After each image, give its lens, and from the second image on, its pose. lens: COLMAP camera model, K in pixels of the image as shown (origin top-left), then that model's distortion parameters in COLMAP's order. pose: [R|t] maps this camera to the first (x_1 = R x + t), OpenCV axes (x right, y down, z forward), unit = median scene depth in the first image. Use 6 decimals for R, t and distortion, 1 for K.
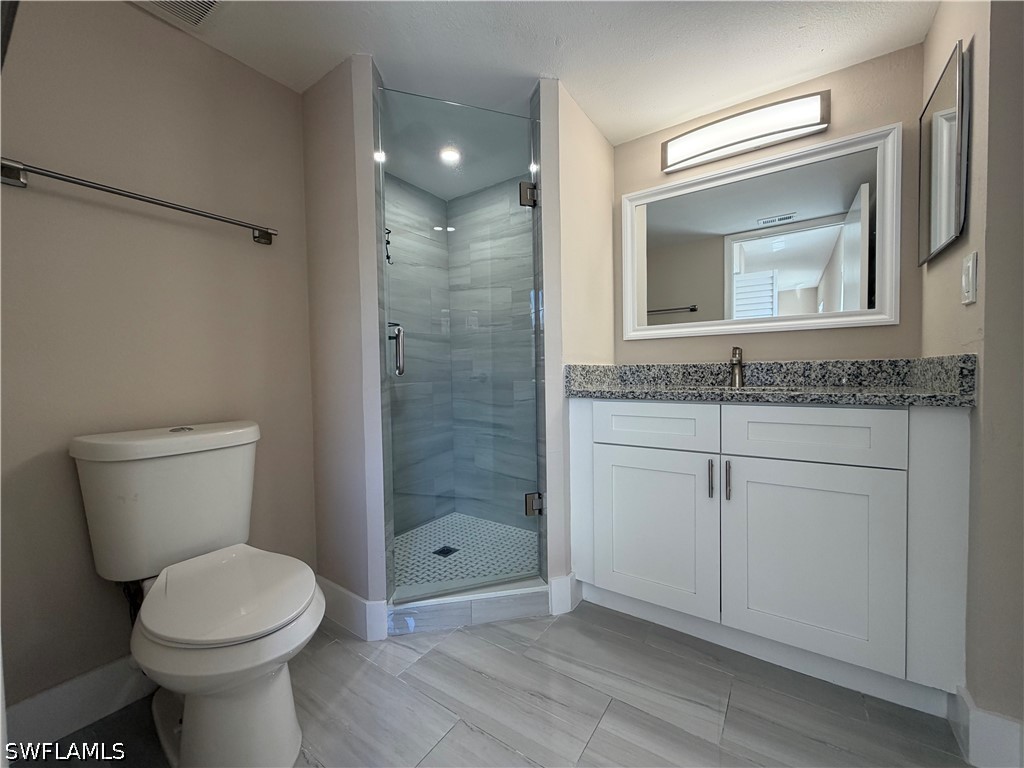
lens RADIAL K [[407.2, 0, 510.2], [0, 407.2, 385.7], [0, 0, 1]] dist [-0.000572, -0.000176]
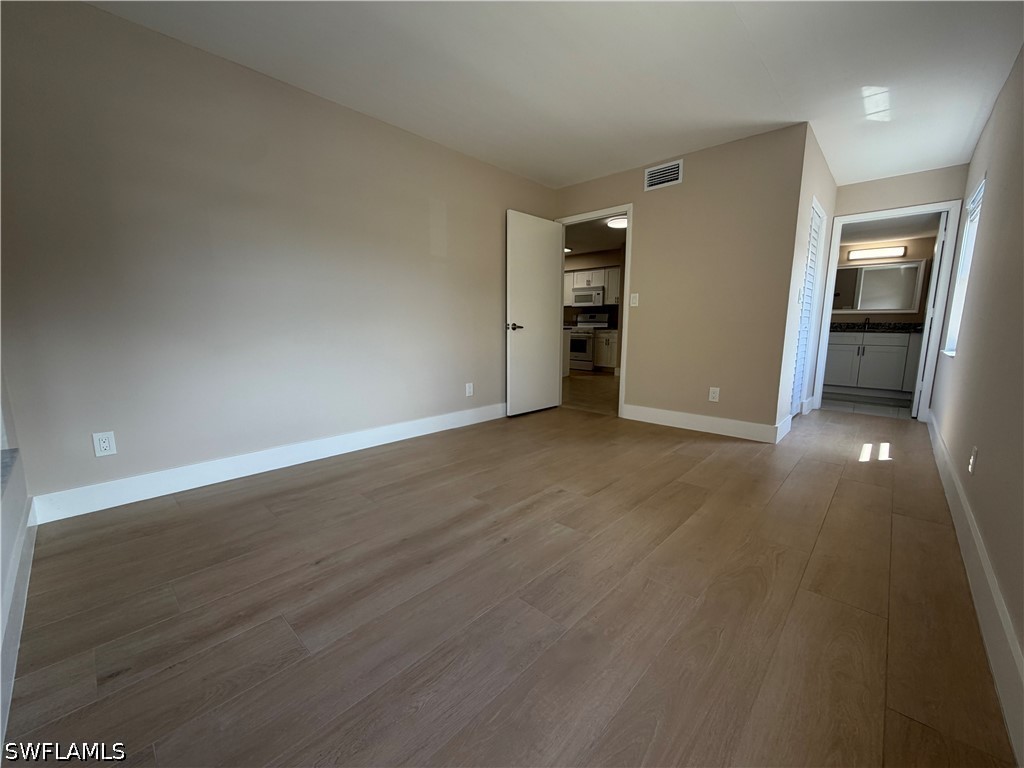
lens RADIAL K [[407.2, 0, 510.2], [0, 407.2, 385.7], [0, 0, 1]] dist [-0.000572, -0.000176]
pose [[0.989240, 0.045126, -0.139168, -2.102442], [-0.029229, 0.993025, 0.114223, 0.187440], [0.143352, -0.108926, 0.983659, -3.138363]]
